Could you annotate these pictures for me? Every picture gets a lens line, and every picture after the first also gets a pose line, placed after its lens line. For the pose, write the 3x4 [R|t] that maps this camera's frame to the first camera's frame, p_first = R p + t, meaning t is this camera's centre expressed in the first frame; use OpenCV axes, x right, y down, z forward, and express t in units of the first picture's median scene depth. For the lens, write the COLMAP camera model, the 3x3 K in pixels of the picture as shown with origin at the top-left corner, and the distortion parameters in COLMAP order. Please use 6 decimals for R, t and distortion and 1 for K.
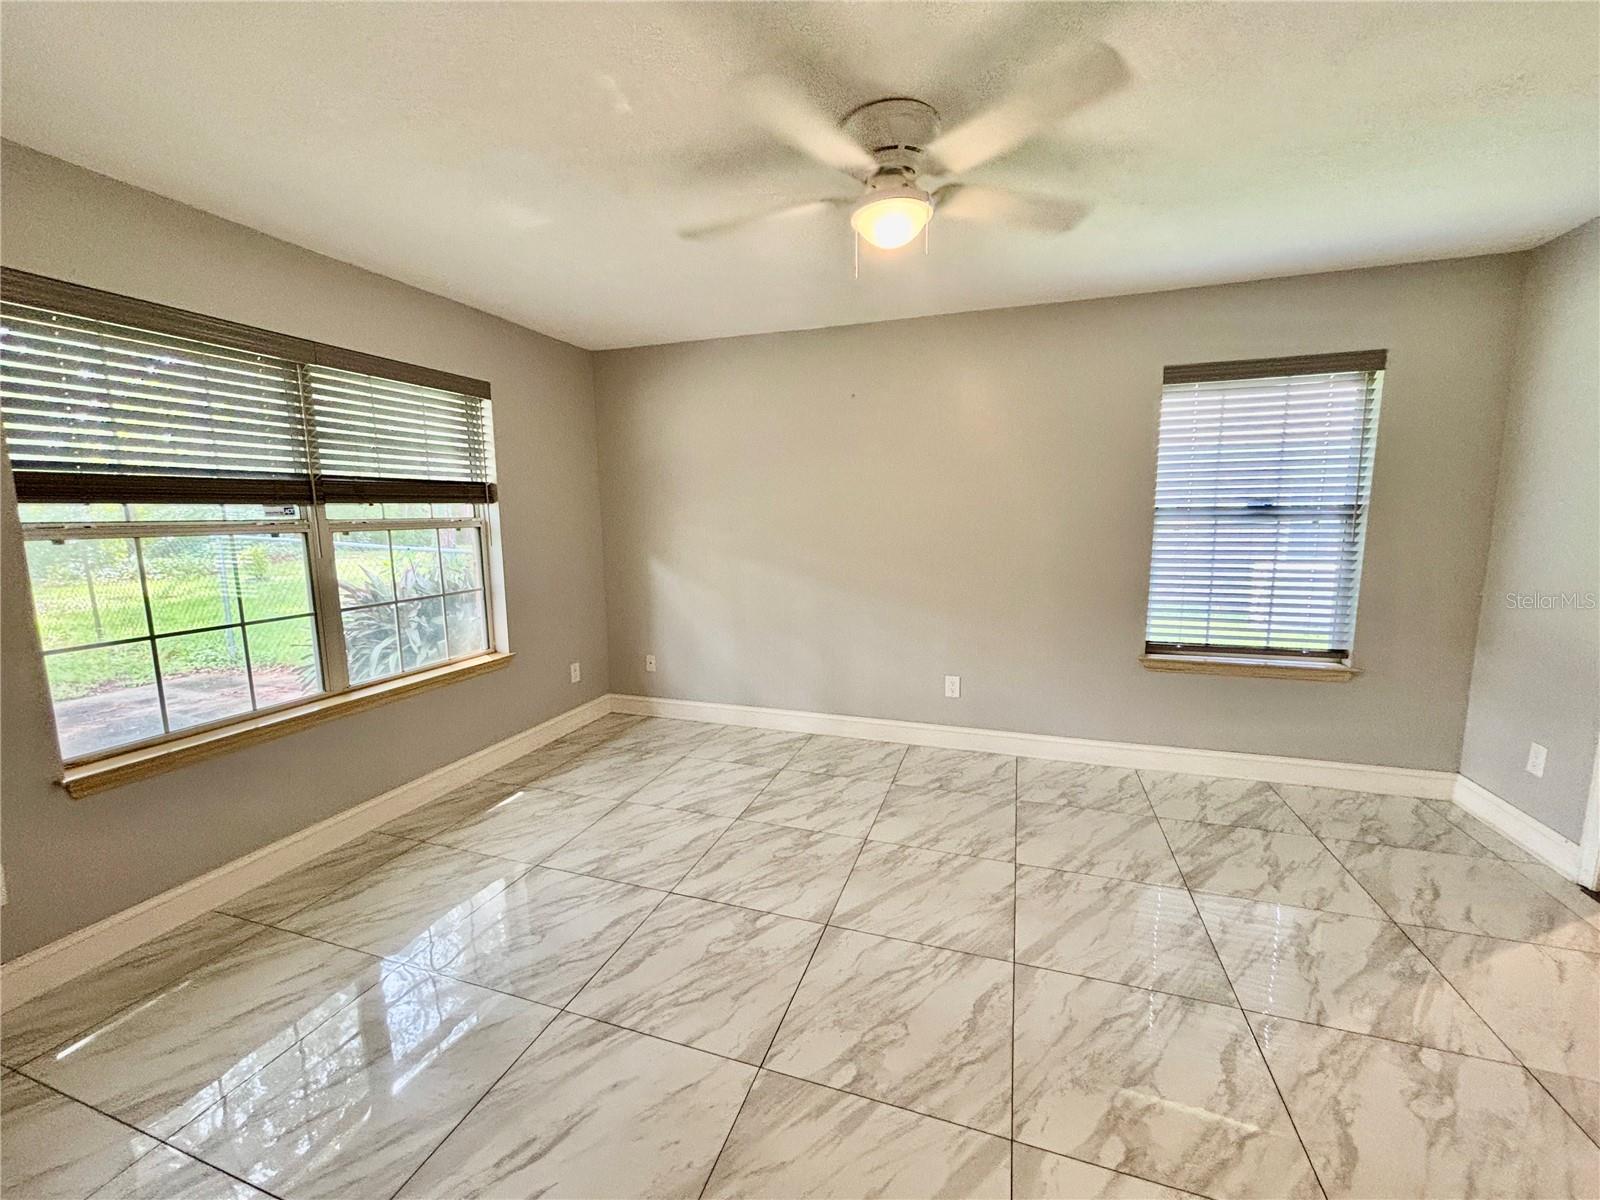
lens RADIAL K [[644.0, 0, 798.9], [0, 644.0, 601.9], [0, 0, 1]] dist [-0.000210, 0.000281]
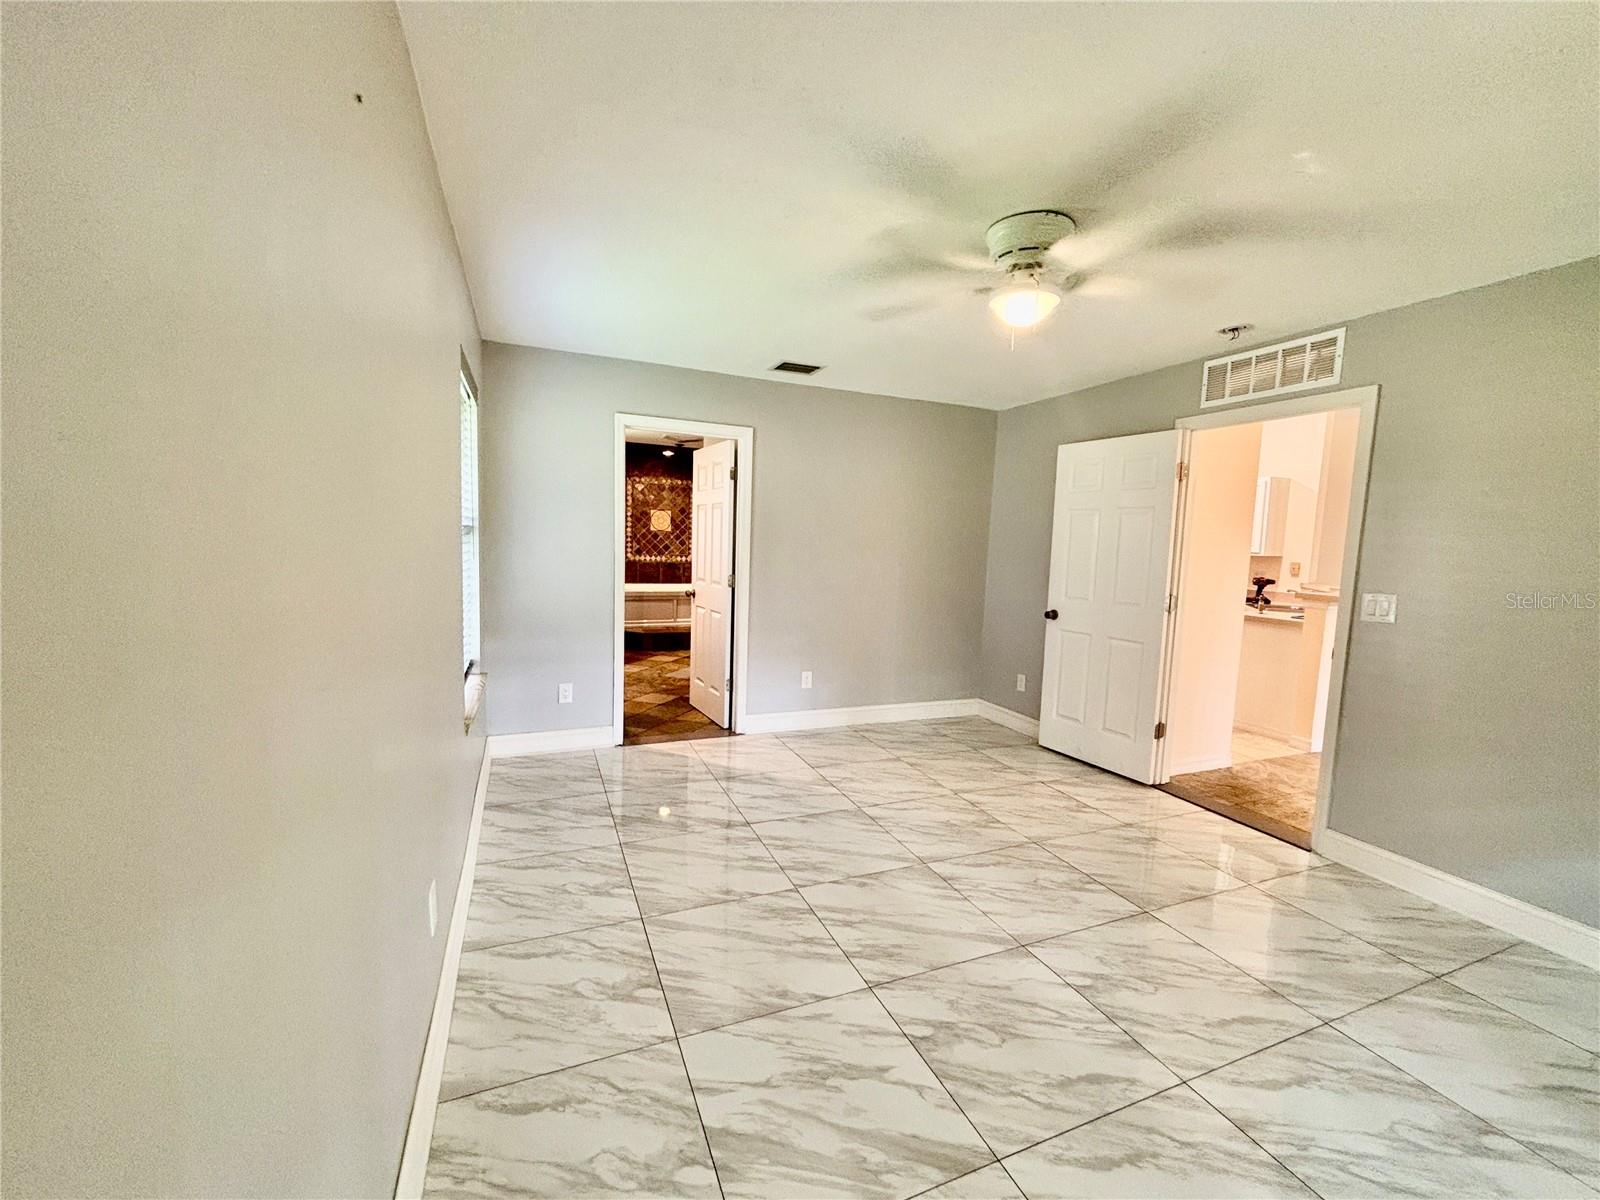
lens RADIAL K [[644.0, 0, 798.9], [0, 644.0, 600.2], [0, 0, 1]] dist [-0.000210, 0.000281]
pose [[-0.656599, -0.081302, 0.749845, -0.398844], [0.083249, 0.980287, 0.179185, -0.221329], [-0.749632, 0.180076, -0.636887, 1.630860]]
